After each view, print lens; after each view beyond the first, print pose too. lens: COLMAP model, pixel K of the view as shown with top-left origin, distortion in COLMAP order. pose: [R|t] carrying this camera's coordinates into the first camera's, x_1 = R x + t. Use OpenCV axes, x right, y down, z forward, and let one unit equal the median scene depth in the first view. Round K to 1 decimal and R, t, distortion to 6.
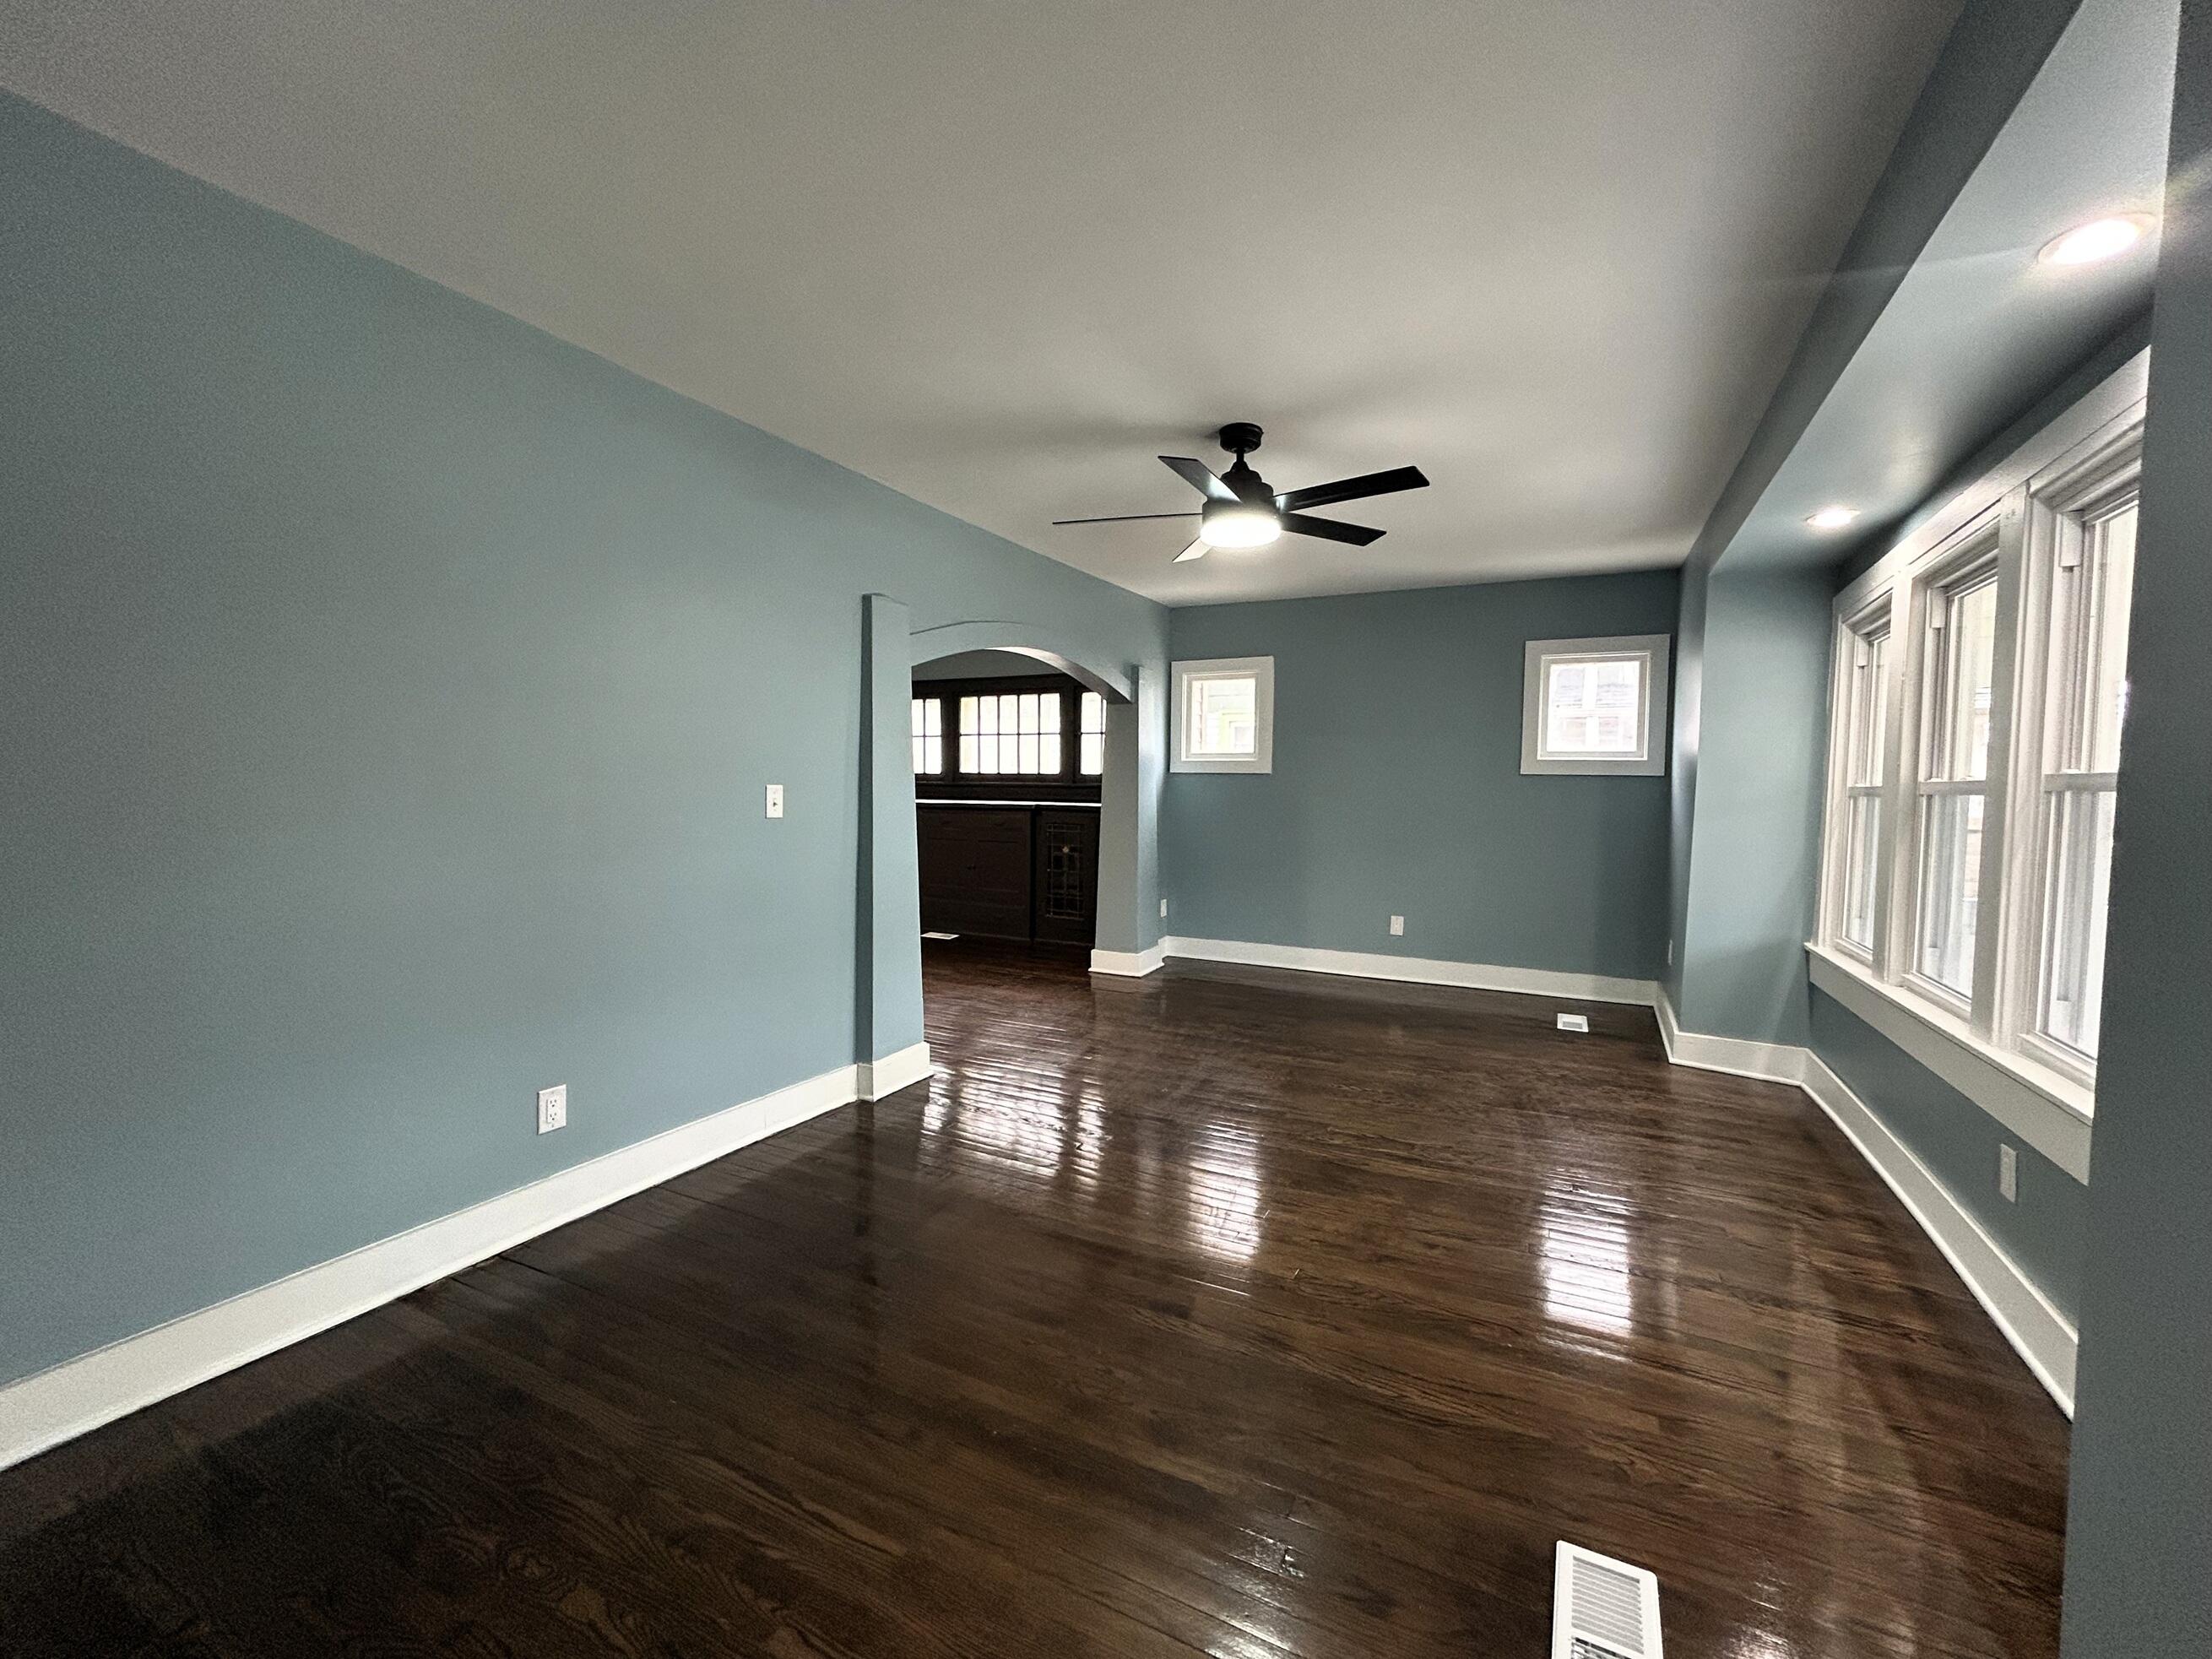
lens RADIAL K [[879.4, 0, 1106.0], [0, 879.4, 829.5], [0, 0, 1]] dist [-0.000887, -0.000106]
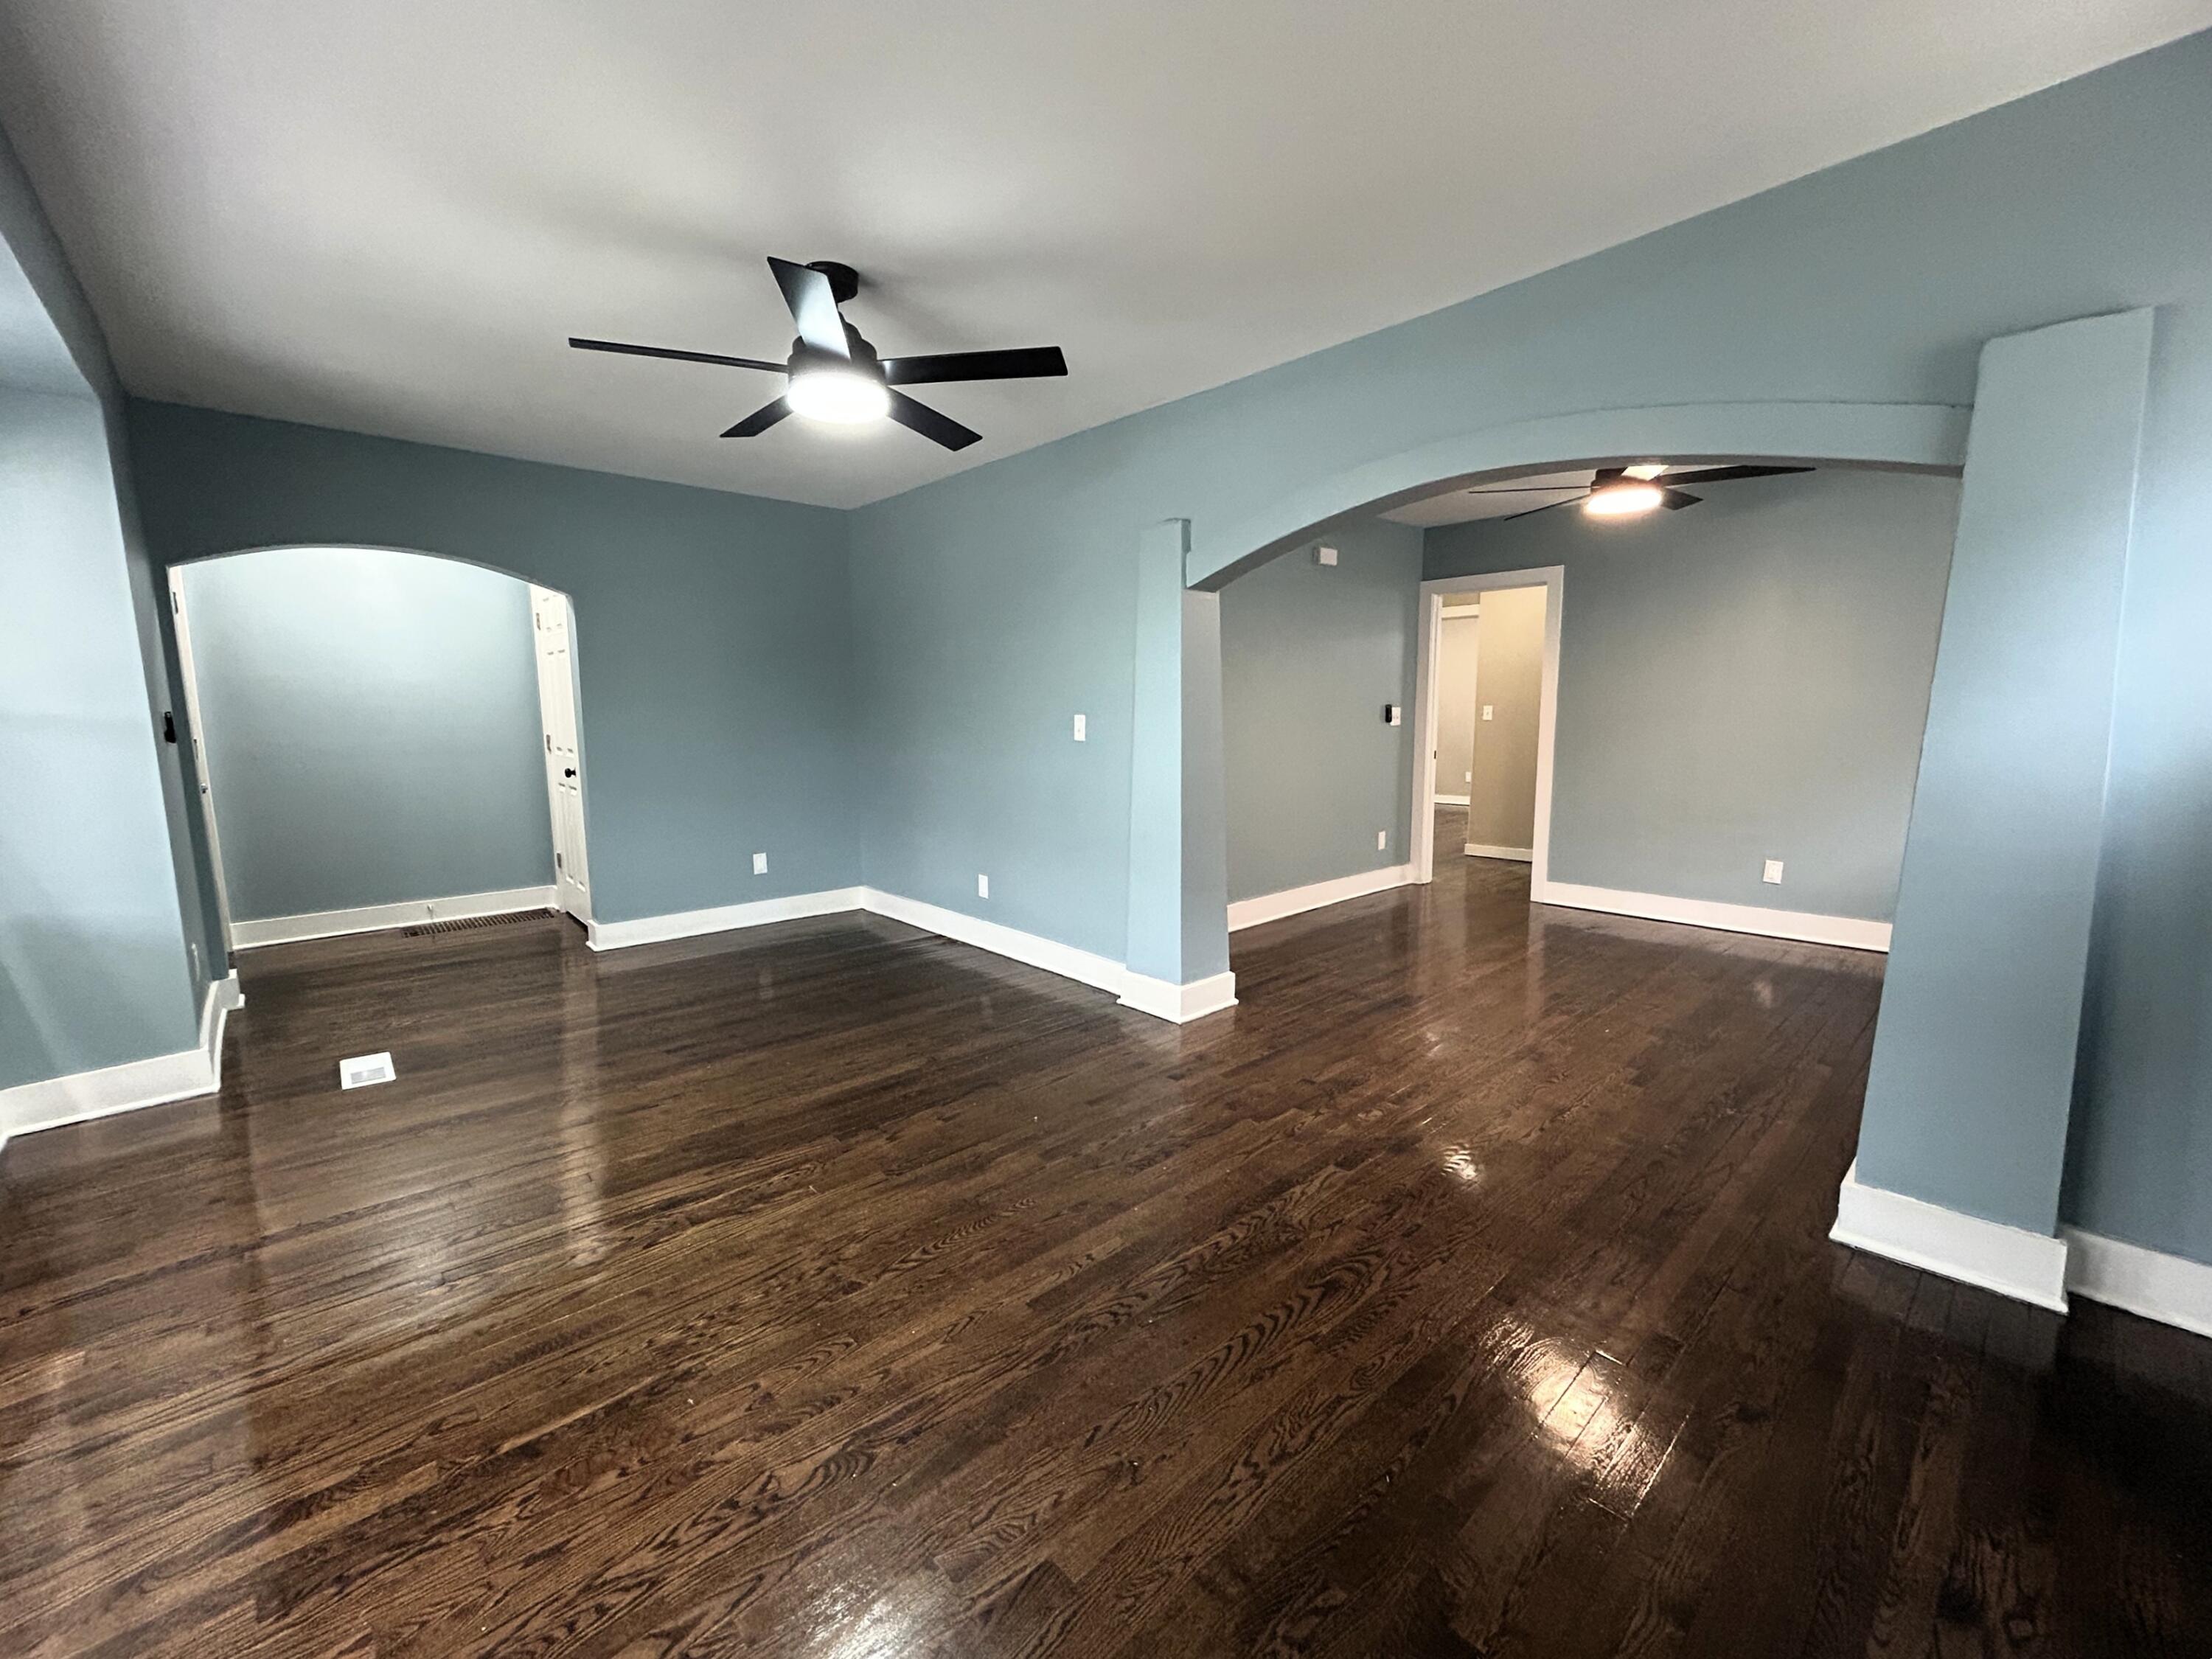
lens RADIAL K [[896.0, 0, 1106.0], [0, 896.0, 829.5], [0, 0, 1]] dist [0.000318, 0.000303]
pose [[-0.334557, 0.120238, -0.934674, 0.524052], [-0.049808, 0.988184, 0.144950, -0.047388], [0.941059, 0.095048, -0.324615, 0.906699]]
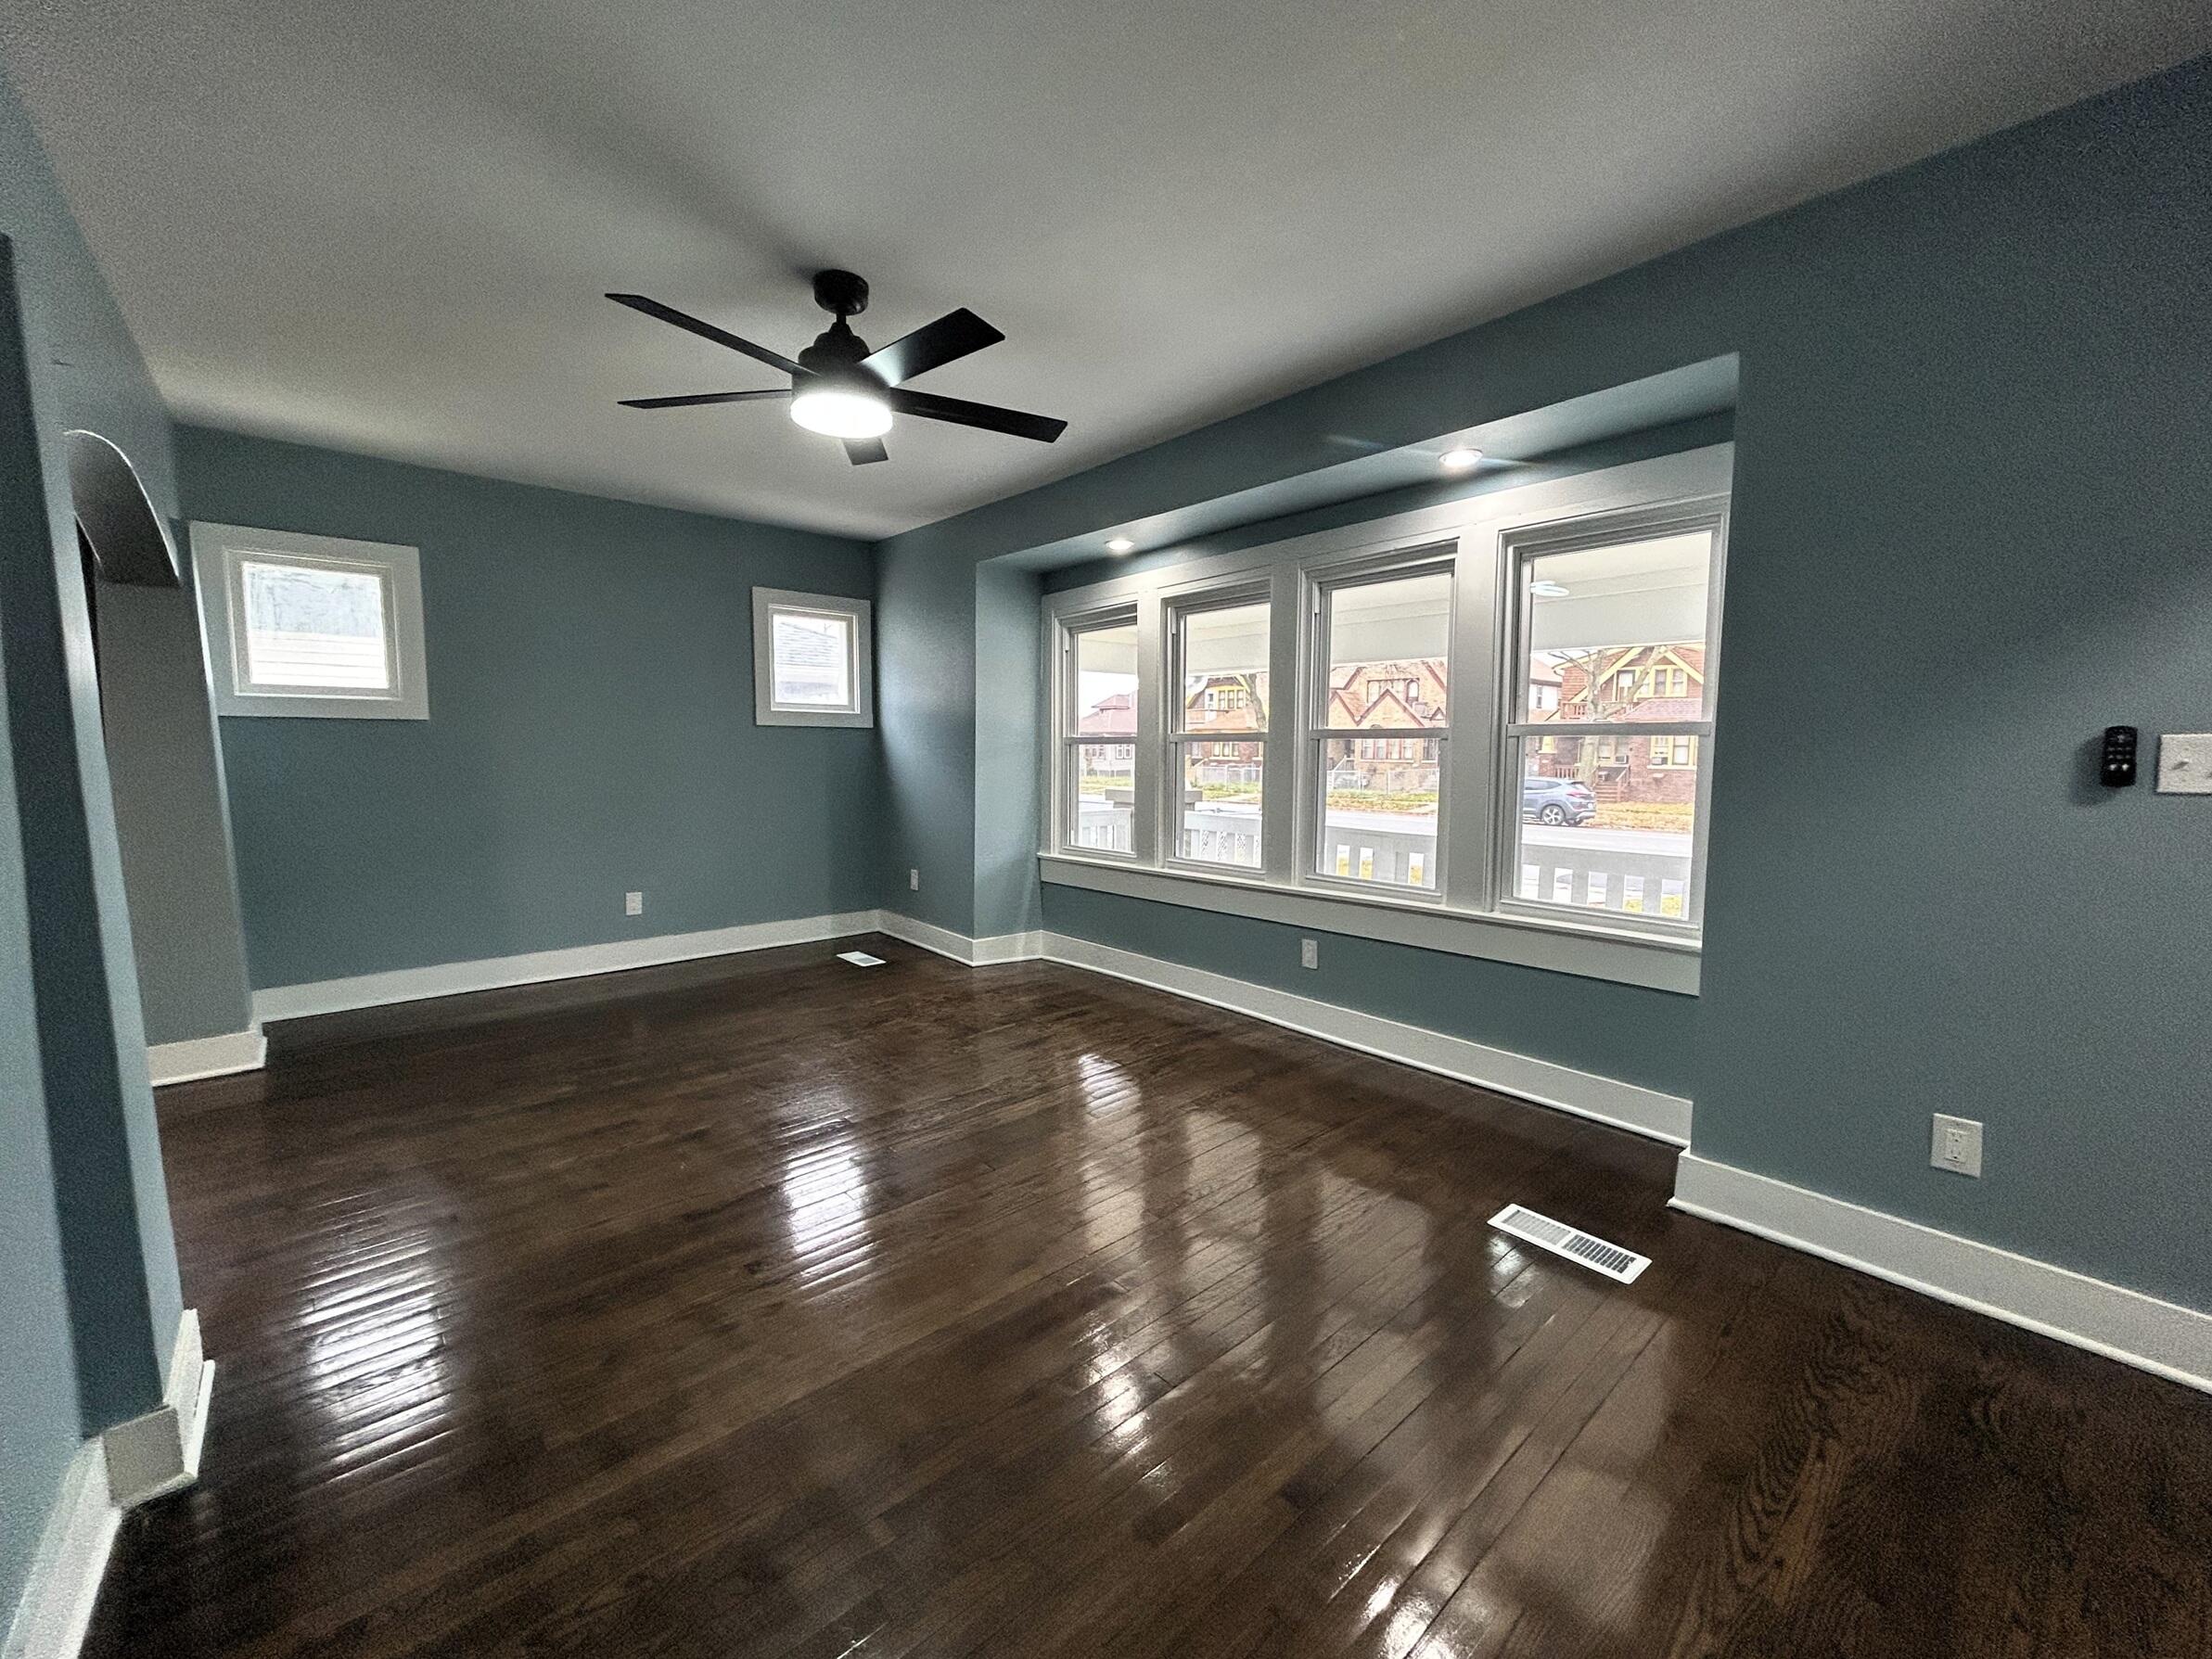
lens RADIAL K [[893.2, 0, 1106.0], [0, 893.2, 829.5], [0, 0, 1]] dist [-0.016527, 0.000113]
pose [[0.356490, -0.097061, 0.929244, -0.319401], [0.048702, 0.995168, 0.085262, -0.013477], [-0.933029, 0.014861, 0.359494, 0.295449]]
